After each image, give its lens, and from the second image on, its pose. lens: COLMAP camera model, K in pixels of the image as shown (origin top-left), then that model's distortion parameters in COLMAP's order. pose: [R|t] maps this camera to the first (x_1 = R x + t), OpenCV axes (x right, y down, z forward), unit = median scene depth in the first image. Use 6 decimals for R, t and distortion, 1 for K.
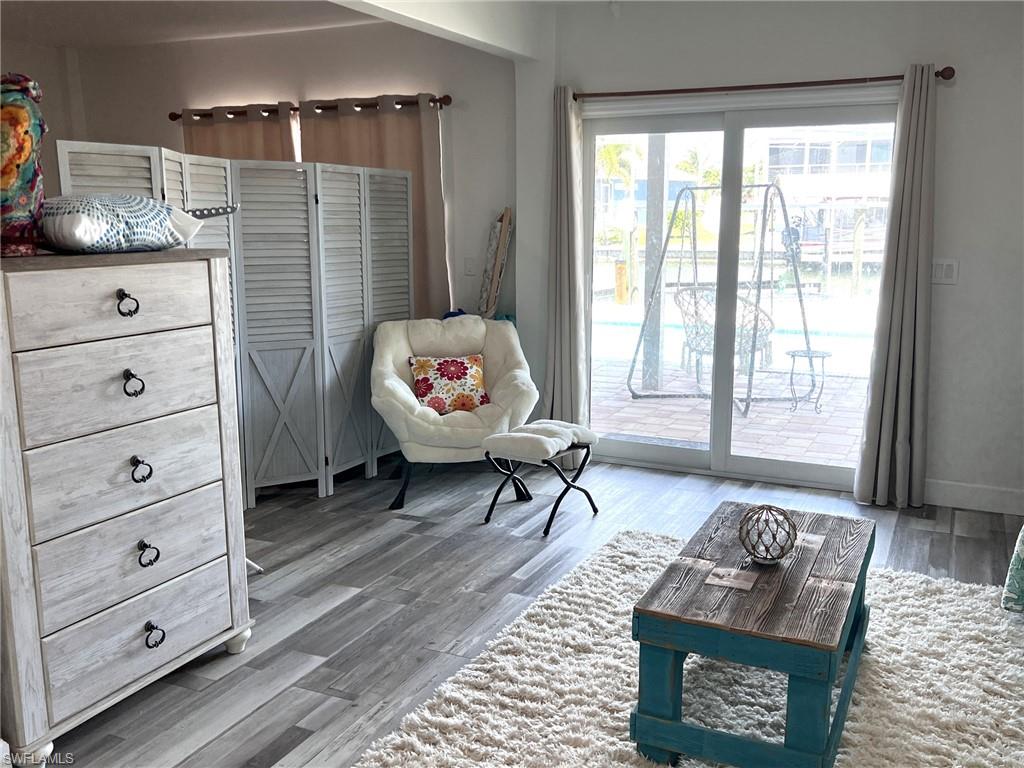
lens RADIAL K [[960.8, 0, 512.0], [0, 960.8, 384.0], [0, 0, 1]] dist [0.009965, -0.000510]
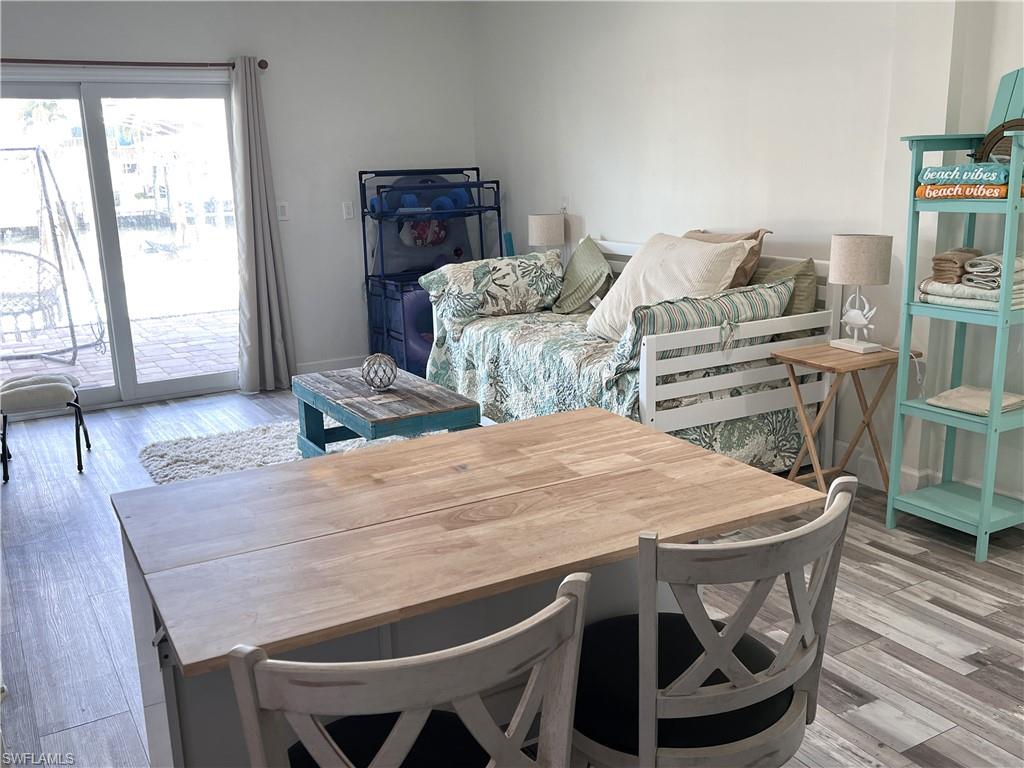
lens RADIAL K [[936.8, 0, 512.0], [0, 936.8, 384.0], [0, 0, 1]] dist [0.008305, 0.007502]
pose [[0.555728, -0.207640, 0.805017, -0.494301], [0.181366, 0.975265, 0.126351, 0.015095], [-0.811340, 0.075786, 0.579641, -0.023152]]
